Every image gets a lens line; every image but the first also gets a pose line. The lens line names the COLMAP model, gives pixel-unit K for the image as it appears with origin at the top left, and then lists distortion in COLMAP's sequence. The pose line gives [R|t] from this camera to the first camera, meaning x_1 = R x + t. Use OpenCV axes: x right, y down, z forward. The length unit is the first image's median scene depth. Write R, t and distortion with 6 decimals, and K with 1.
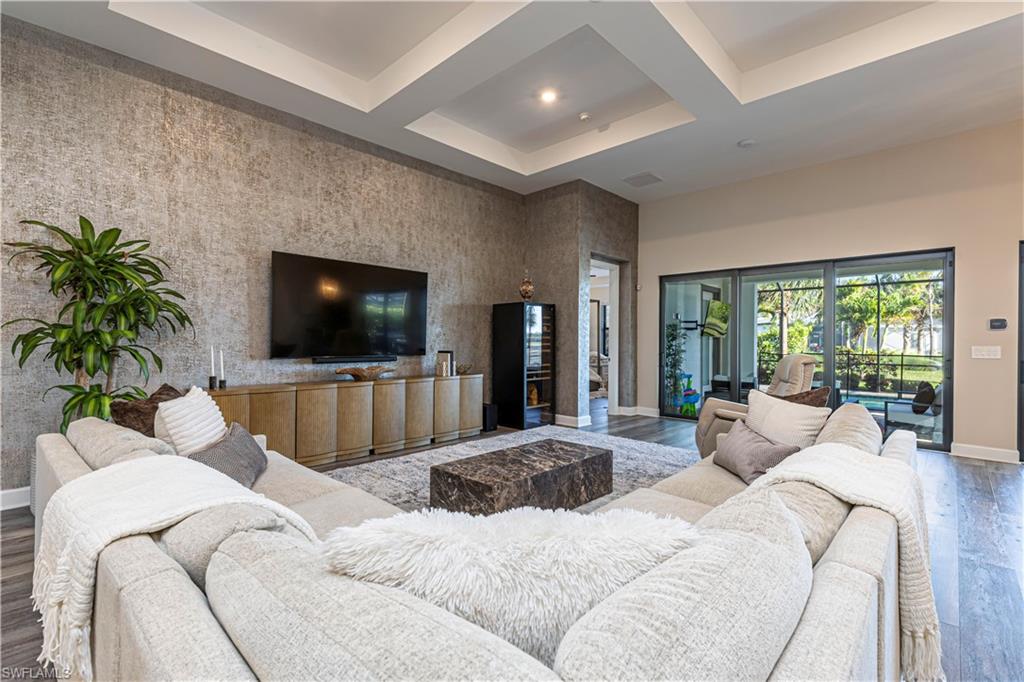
lens RADIAL K [[459.7, 0, 515.3], [0, 459.7, 339.4], [0, 0, 1]] dist [-0.001890, -0.000334]
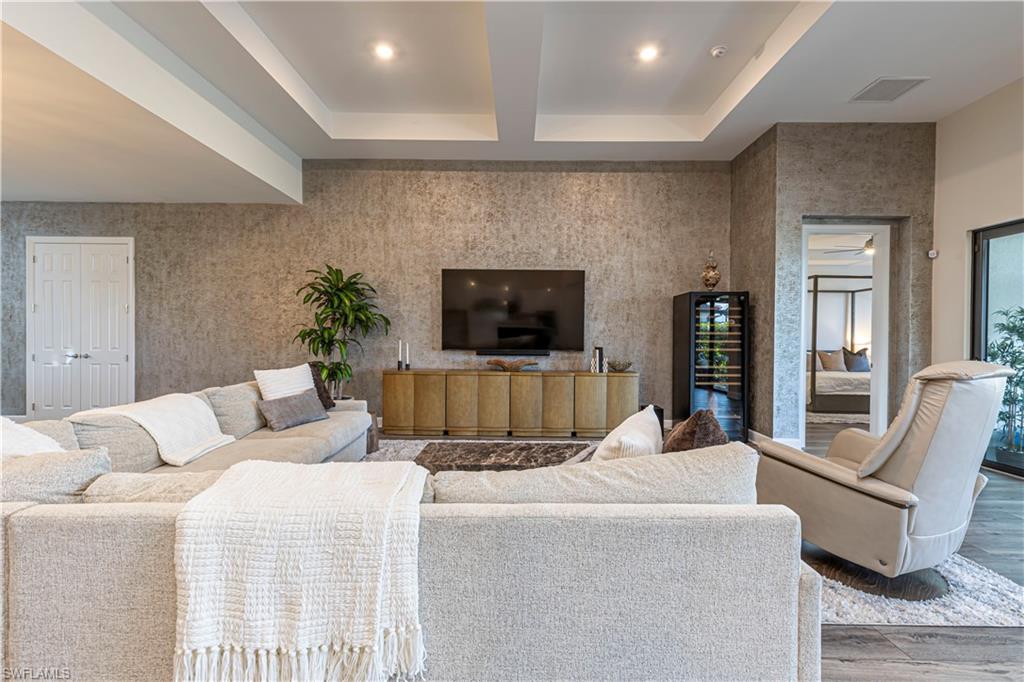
lens RADIAL K [[459.7, 0, 513.6], [0, 459.7, 341.2], [0, 0, 1]] dist [-0.001890, -0.000334]
pose [[0.678798, 0.006177, -0.734299, 0.506565], [-0.000895, 0.999971, 0.007585, 0.005083], [0.734325, -0.004492, 0.678783, 0.214166]]
